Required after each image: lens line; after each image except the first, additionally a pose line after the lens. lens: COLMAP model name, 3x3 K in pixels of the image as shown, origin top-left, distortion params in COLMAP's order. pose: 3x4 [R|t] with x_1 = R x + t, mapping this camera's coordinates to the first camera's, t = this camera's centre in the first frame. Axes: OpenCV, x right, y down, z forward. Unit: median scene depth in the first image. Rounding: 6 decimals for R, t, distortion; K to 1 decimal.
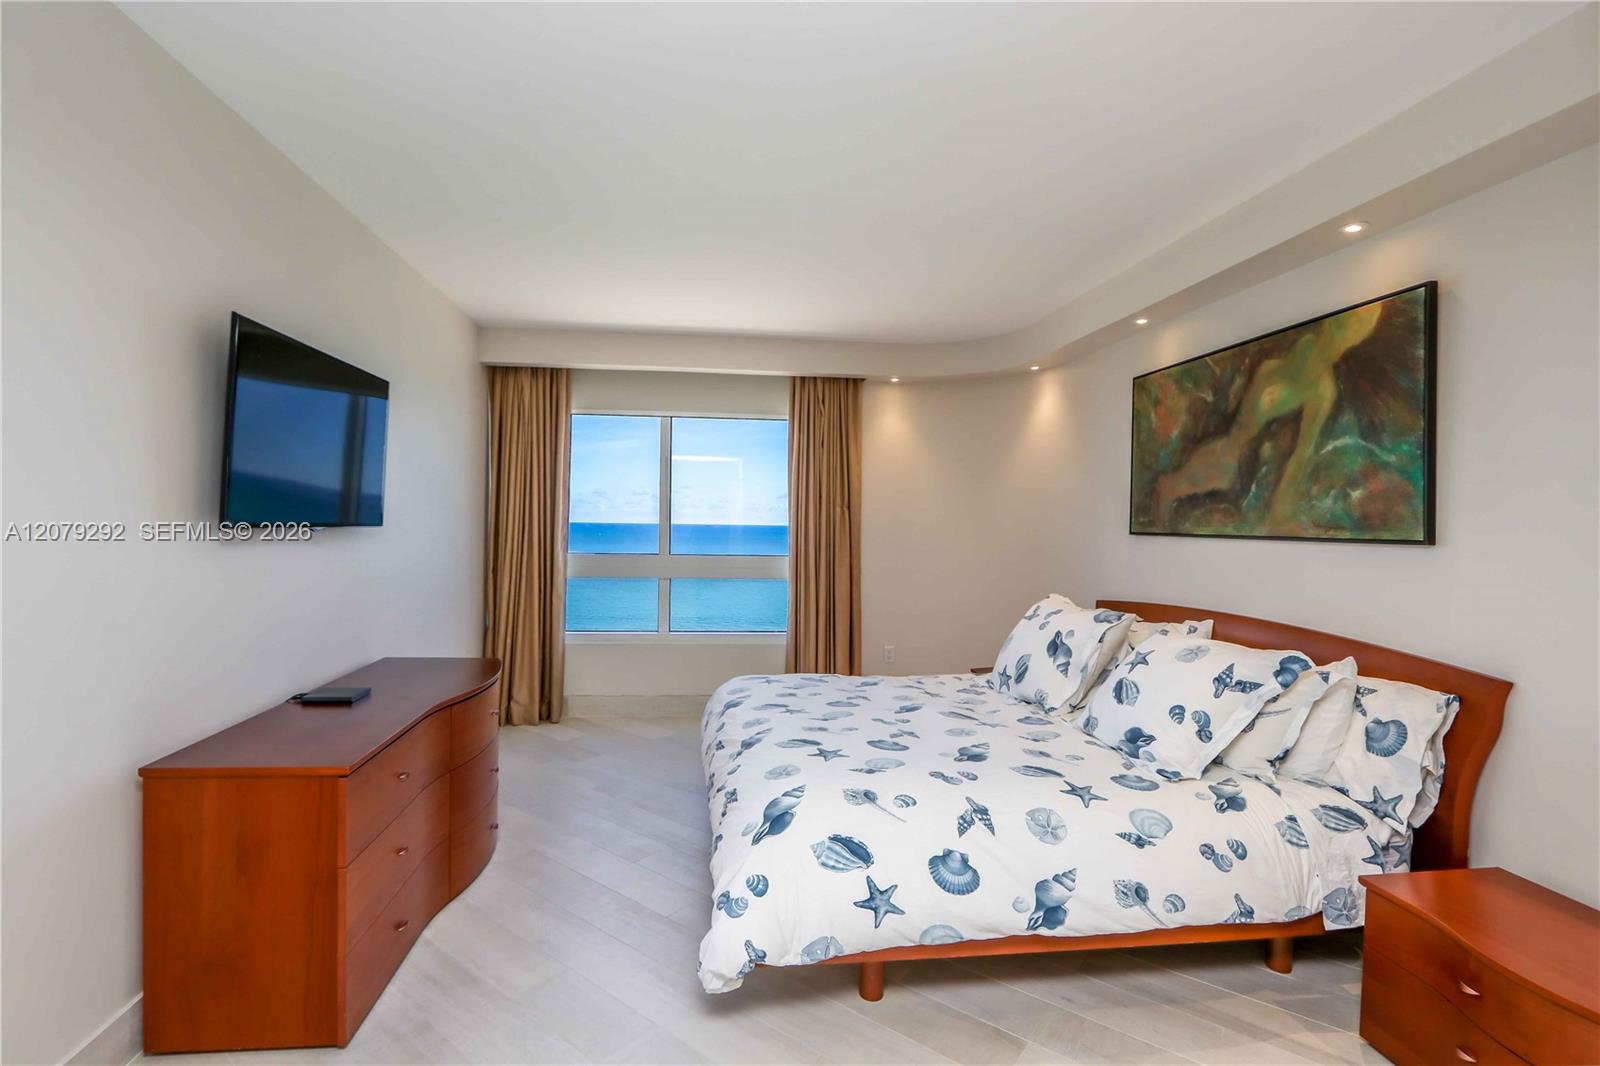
lens RADIAL K [[769.3, 0, 780.9], [0, 769.3, 526.7], [0, 0, 1]] dist [-0.005968, 0.000015]
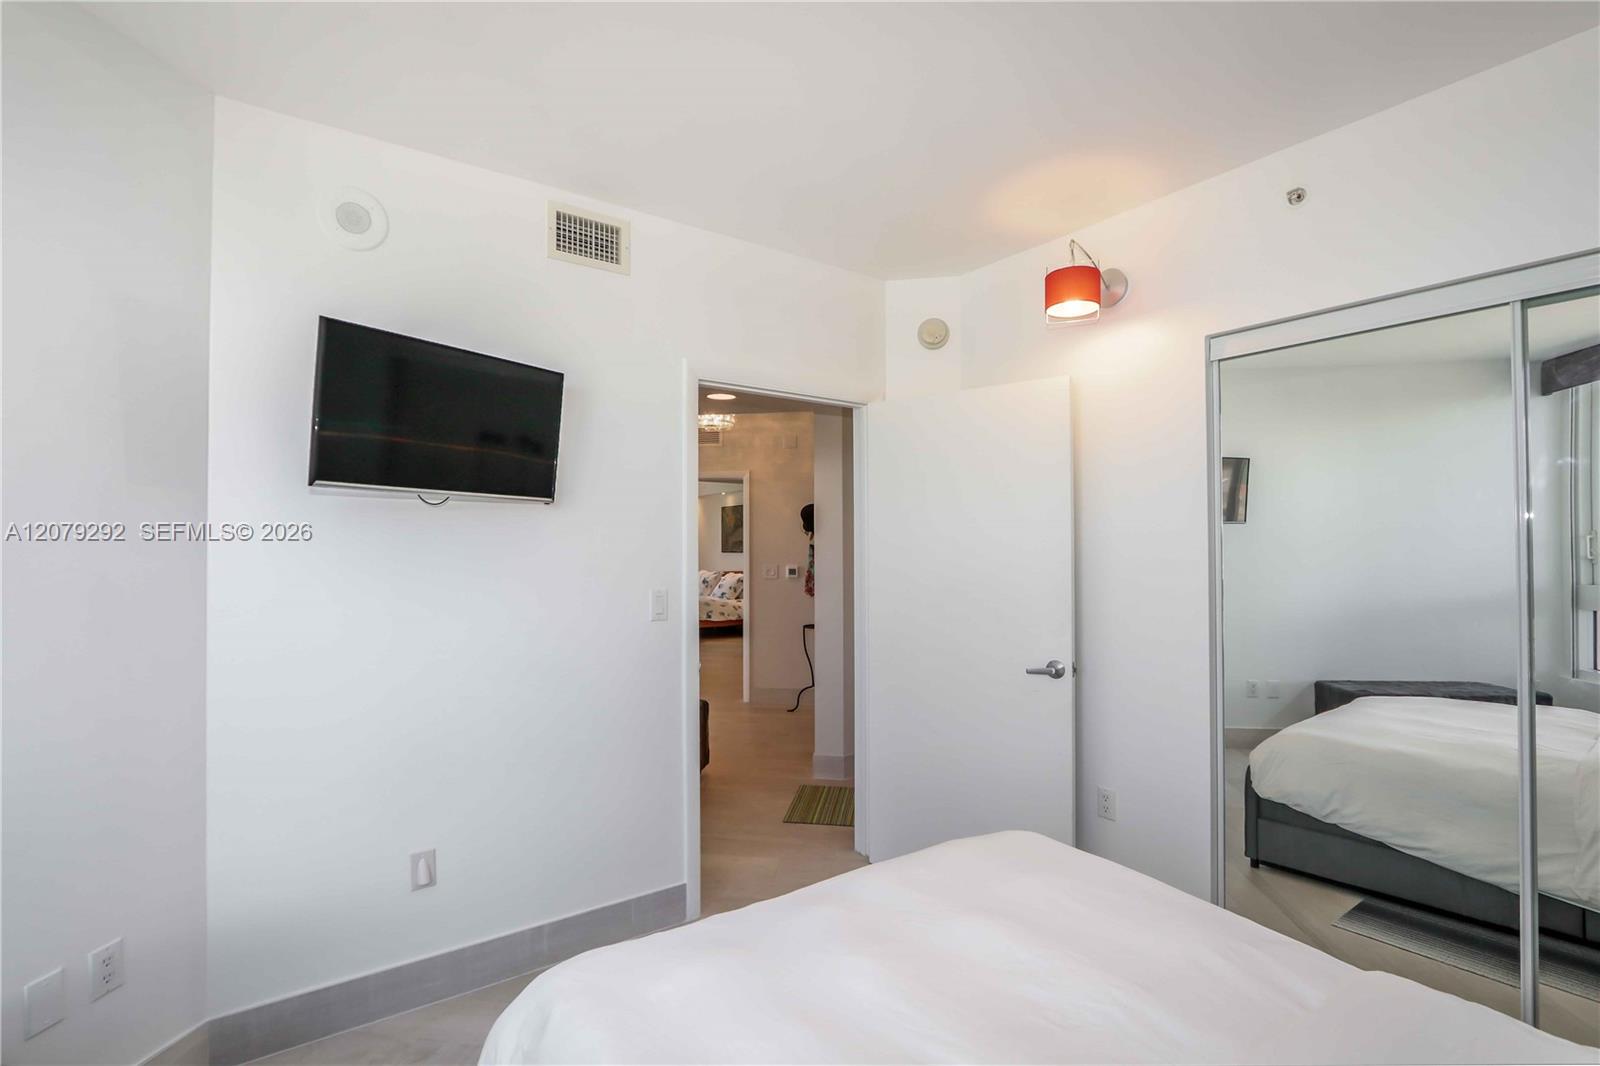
lens RADIAL K [[769.3, 0, 780.9], [0, 769.3, 526.7], [0, 0, 1]] dist [-0.005968, 0.000015]
pose [[0.875856, -0.000076, 0.482572, -1.492118], [0.015282, 0.999503, -0.027579, -0.007986], [-0.482330, 0.031530, 0.875422, -3.296646]]
